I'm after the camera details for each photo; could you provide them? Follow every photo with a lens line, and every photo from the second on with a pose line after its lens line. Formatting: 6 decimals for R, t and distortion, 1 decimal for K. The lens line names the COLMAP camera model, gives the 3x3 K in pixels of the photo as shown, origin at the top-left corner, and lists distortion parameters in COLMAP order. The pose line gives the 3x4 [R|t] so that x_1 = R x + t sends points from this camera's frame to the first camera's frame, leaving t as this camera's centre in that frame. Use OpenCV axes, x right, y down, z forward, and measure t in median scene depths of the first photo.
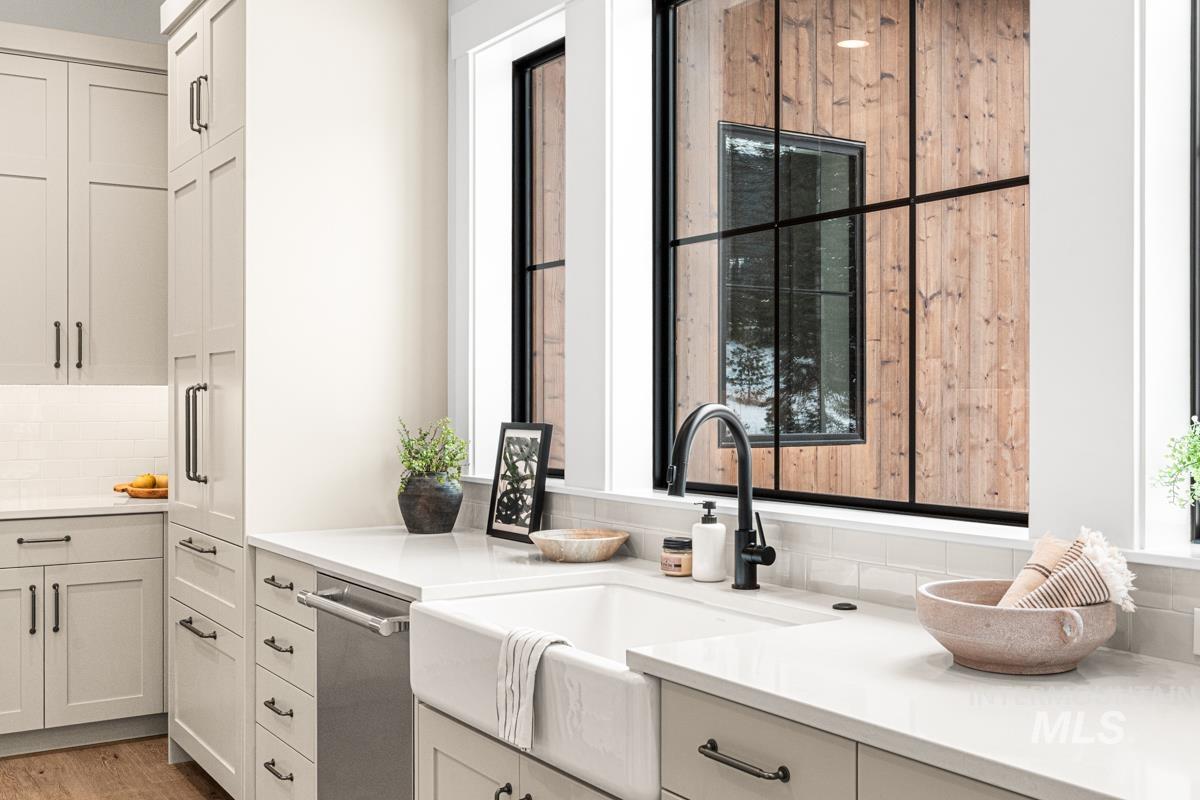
lens RADIAL K [[1230.5, 0, 600.0], [0, 1230.5, 403.7], [0, 0, 1]] dist [0.006710, 0.000000]
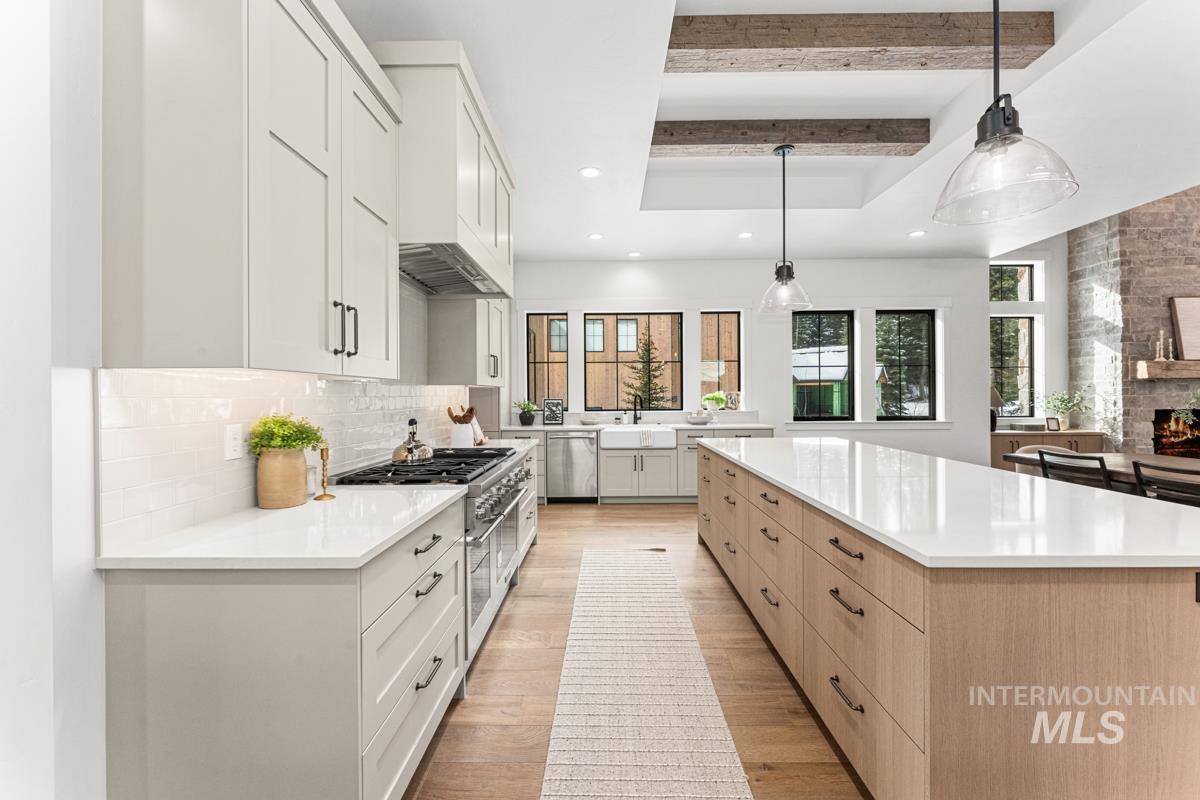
lens RADIAL K [[481.5, 0, 601.0], [0, 481.5, 394.3], [0, 0, 1]] dist [0.001511, -0.000277]
pose [[0.544917, -0.003744, 0.838481, -1.397448], [0.009059, 0.999958, -0.001423, 0.002989], [-0.838441, 0.008371, 0.544928, -0.107570]]
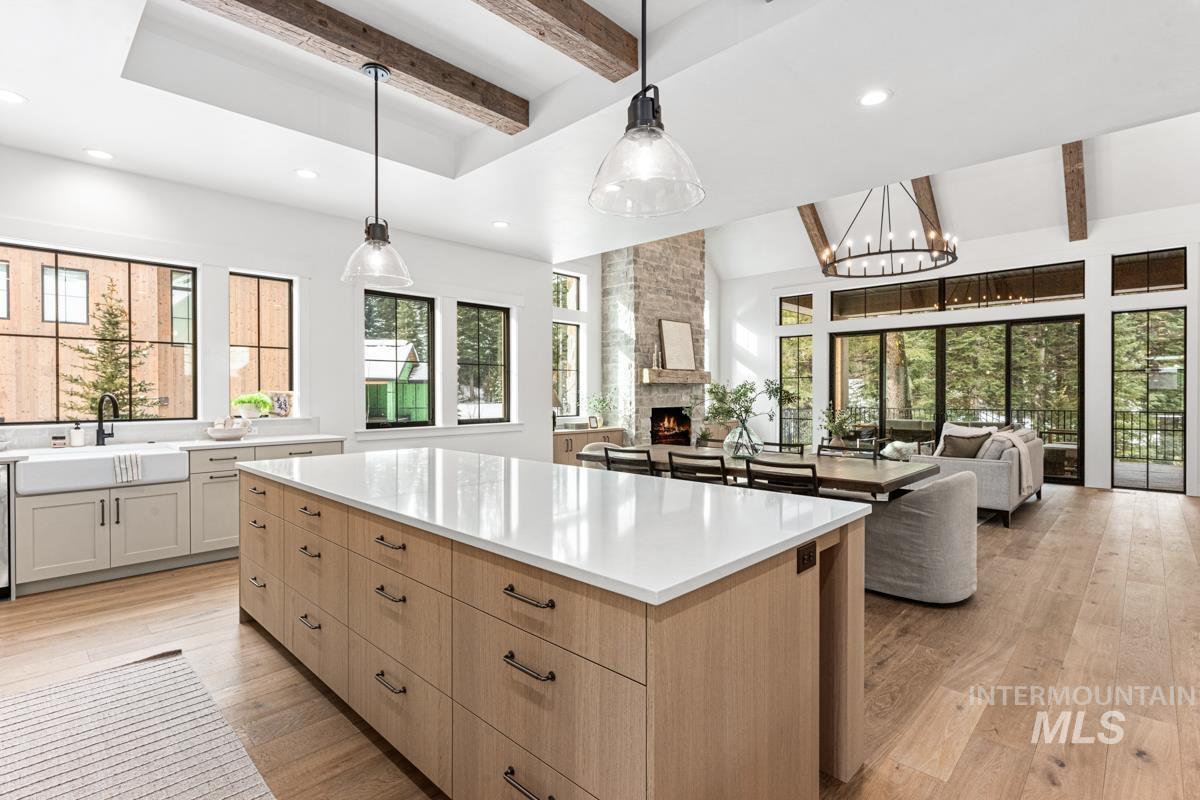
lens RADIAL K [[573.4, 0, 603.1], [0, 573.4, 396.5], [0, 0, 1]] dist [-0.000272, 0.000684]
pose [[-0.237796, -0.005602, 0.971299, -1.306956], [0.005088, 0.999962, 0.007013, 0.003160], [-0.971302, 0.006610, -0.237759, -0.011907]]
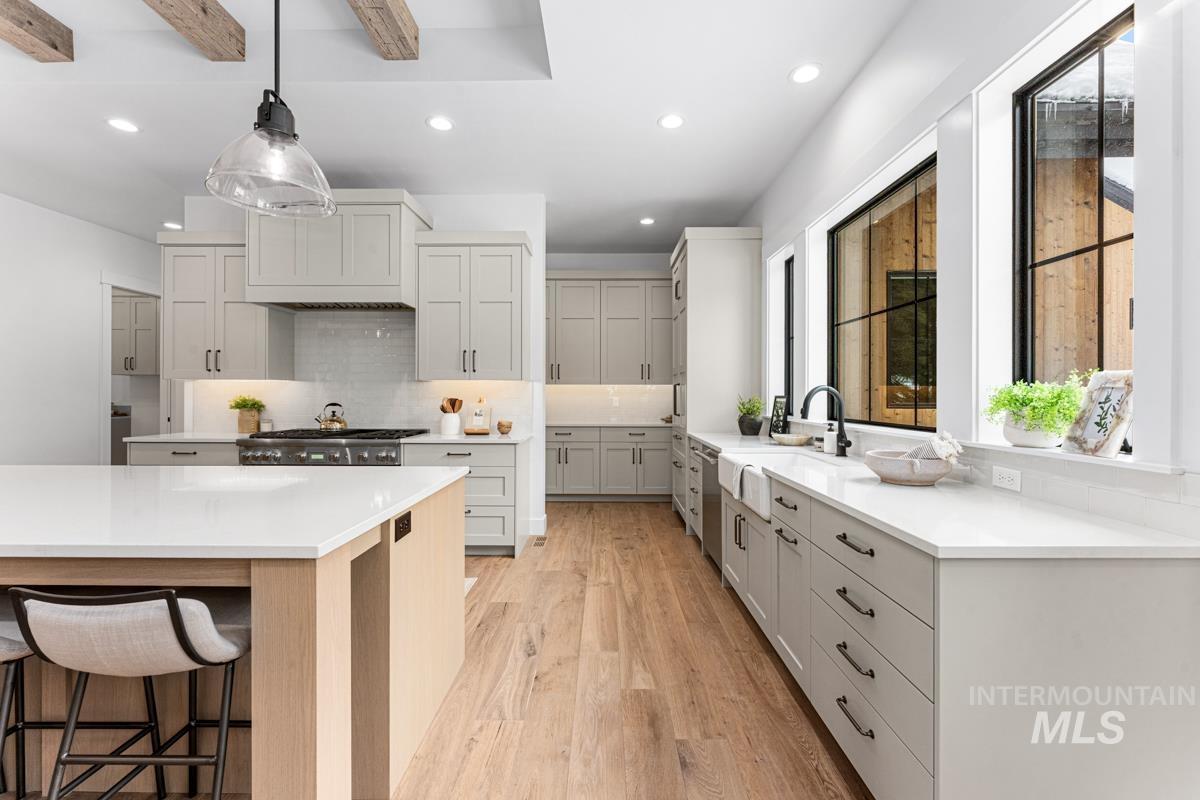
lens RADIAL K [[481.5, 0, 601.4], [0, 481.5, 391.4], [0, 0, 1]] dist [0.001511, -0.000277]
pose [[0.837099, -0.002291, -0.547047, 0.179591], [-0.003216, 0.999953, -0.009110, 0.016490], [0.547042, 0.009385, 0.837052, -0.097278]]
